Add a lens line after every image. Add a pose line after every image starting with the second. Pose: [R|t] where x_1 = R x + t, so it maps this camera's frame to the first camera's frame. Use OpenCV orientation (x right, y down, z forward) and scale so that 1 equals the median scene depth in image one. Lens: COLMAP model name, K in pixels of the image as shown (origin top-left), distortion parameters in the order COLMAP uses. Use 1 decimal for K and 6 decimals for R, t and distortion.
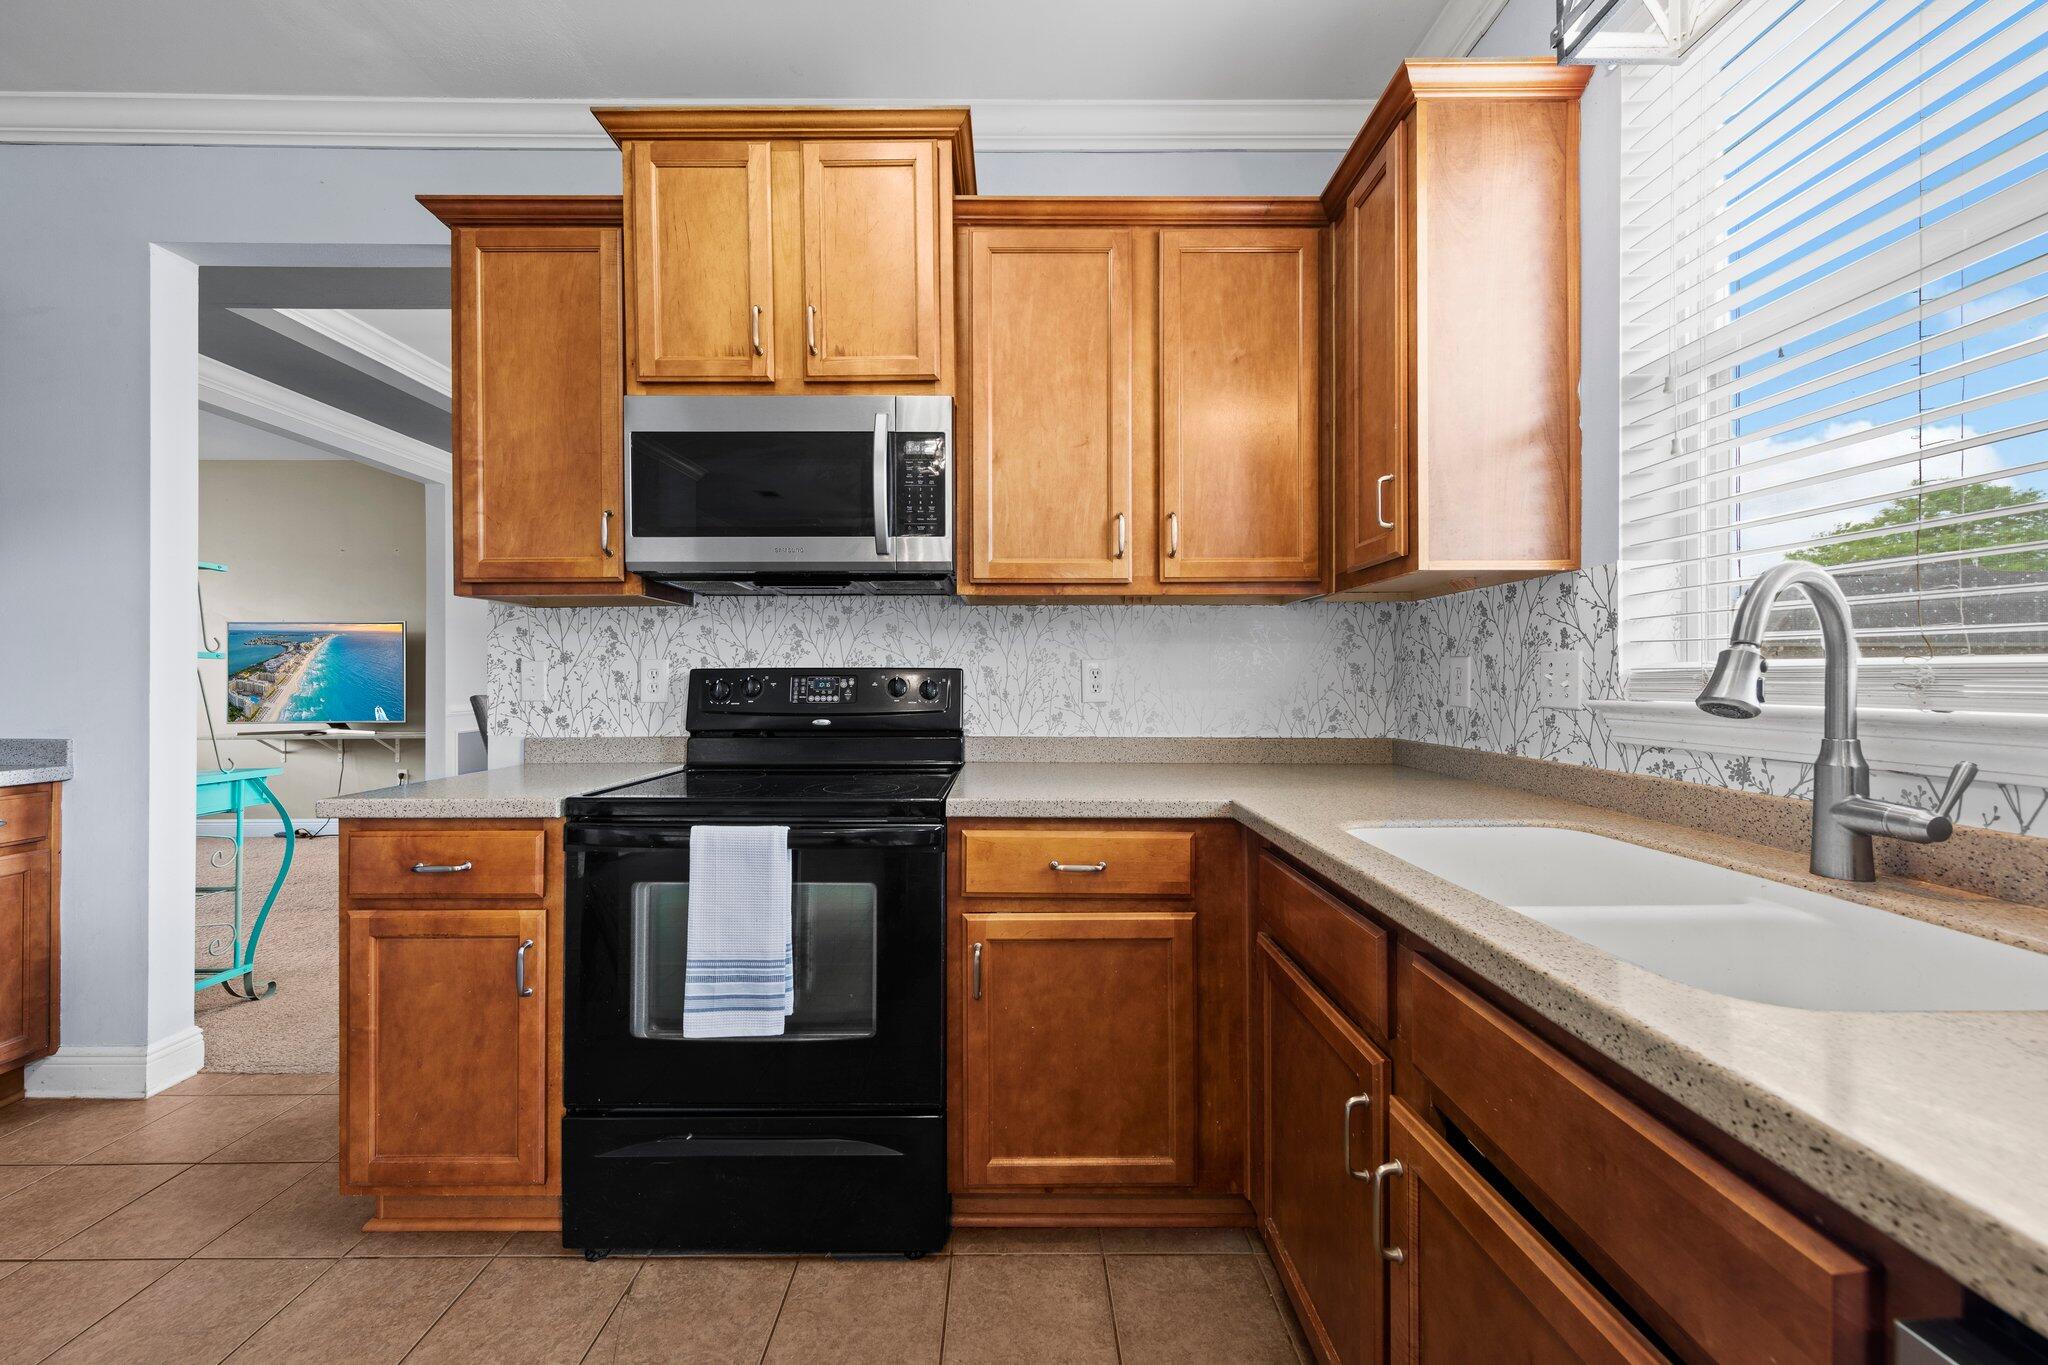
lens RADIAL K [[760.9, 0, 1008.6], [0, 760.9, 674.7], [0, 0, 1]] dist [0.005730, 0.000007]
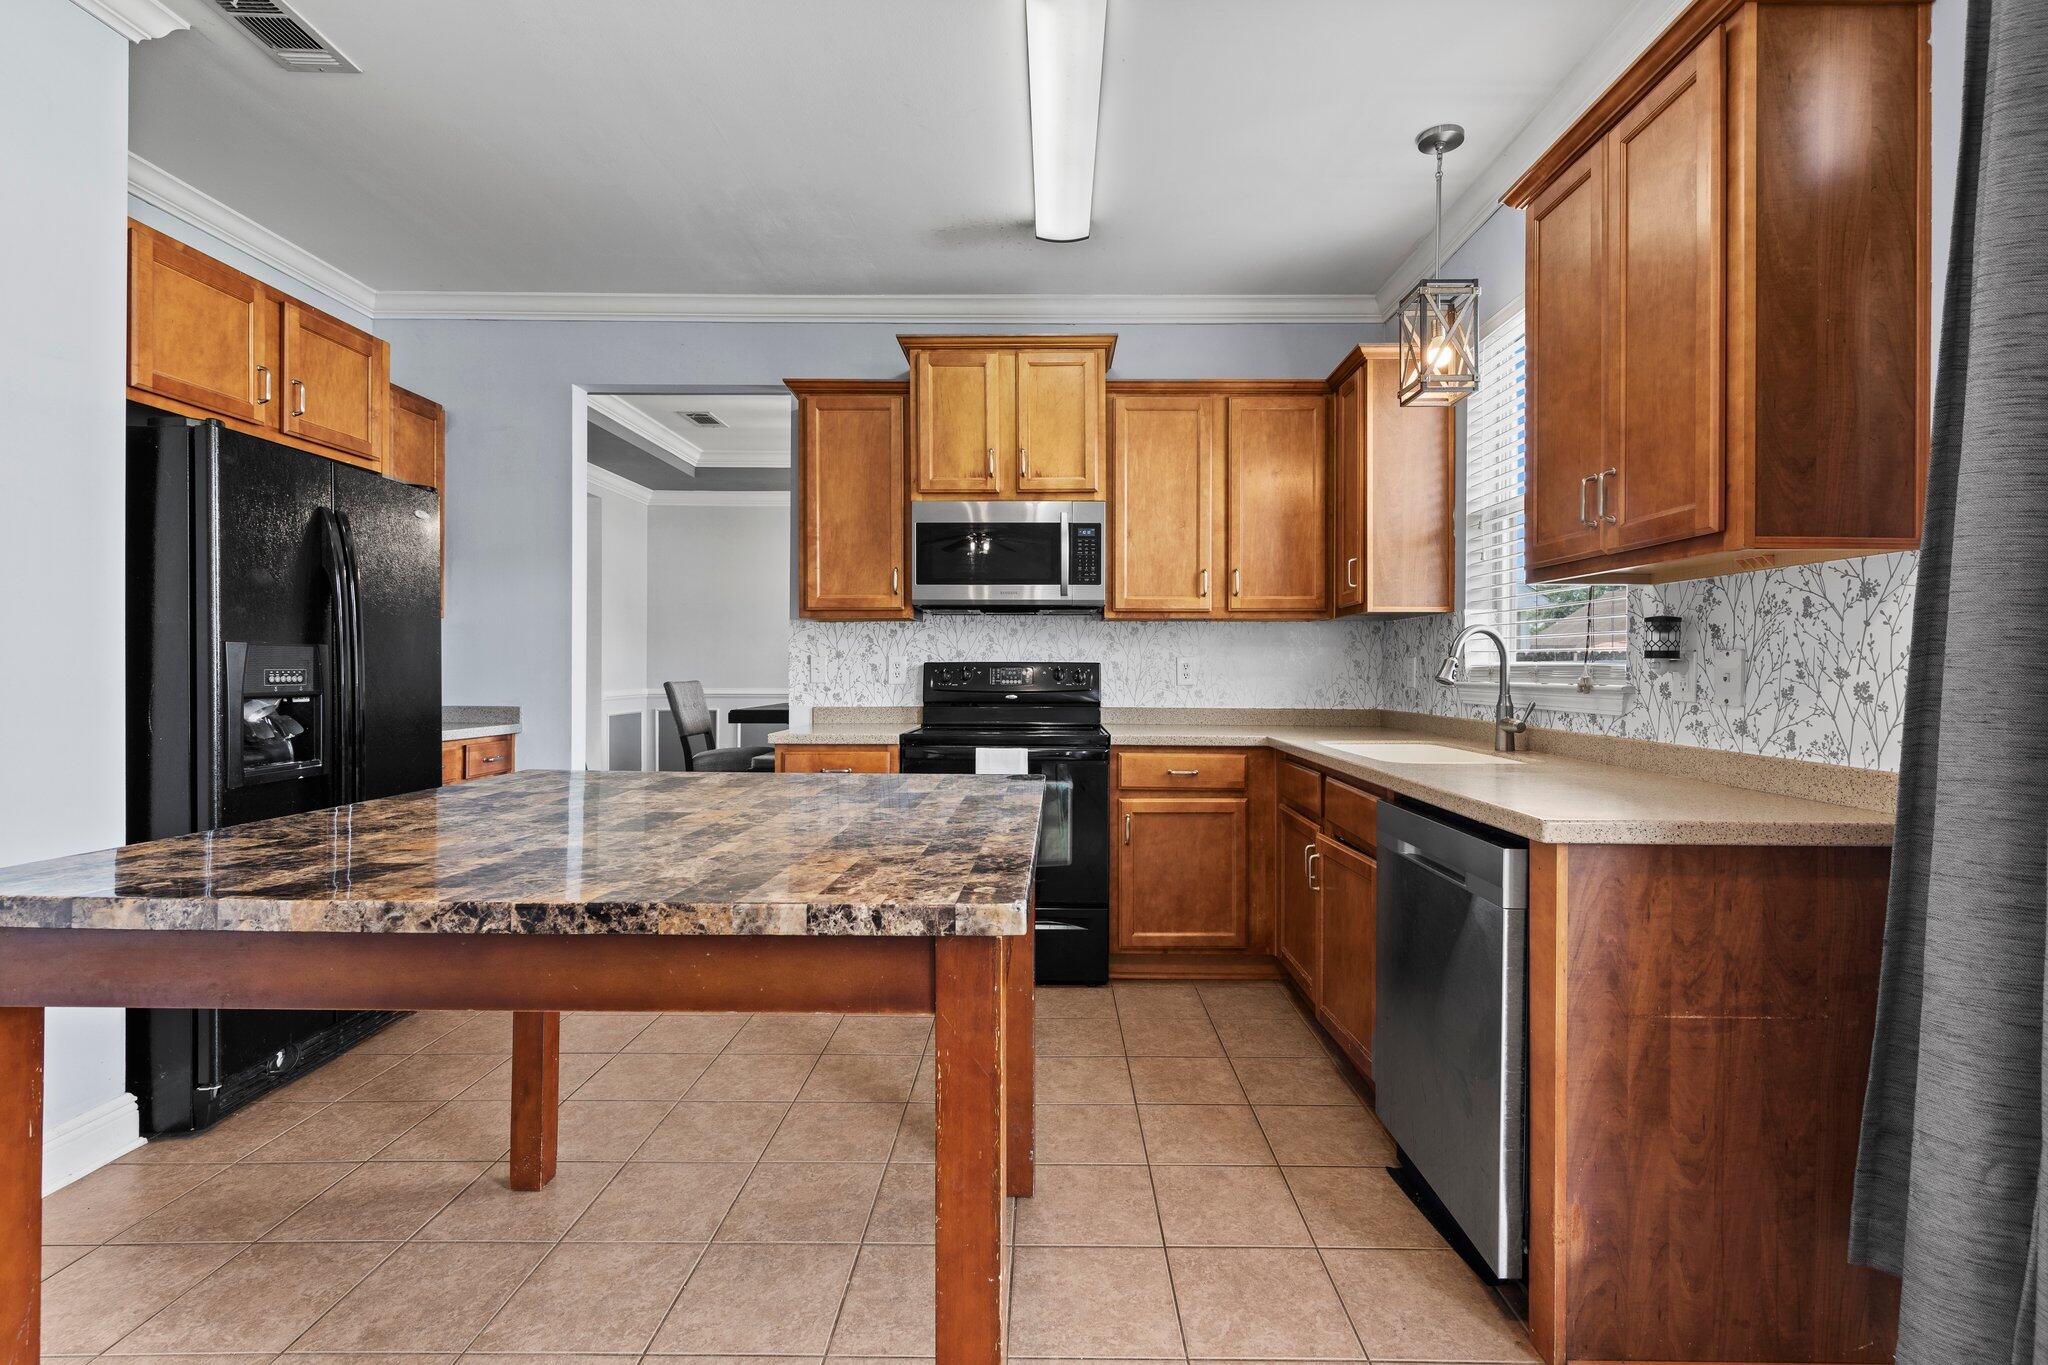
lens RADIAL K [[923.8, 0, 1034.0], [0, 923.8, 668.9], [0, 0, 1]] dist [0.000008, -0.000131]
pose [[0.999941, 0.003703, -0.010236, -0.205916], [-0.003664, 0.999986, 0.003816, -0.002690], [0.010250, -0.003778, 0.999940, -1.026895]]
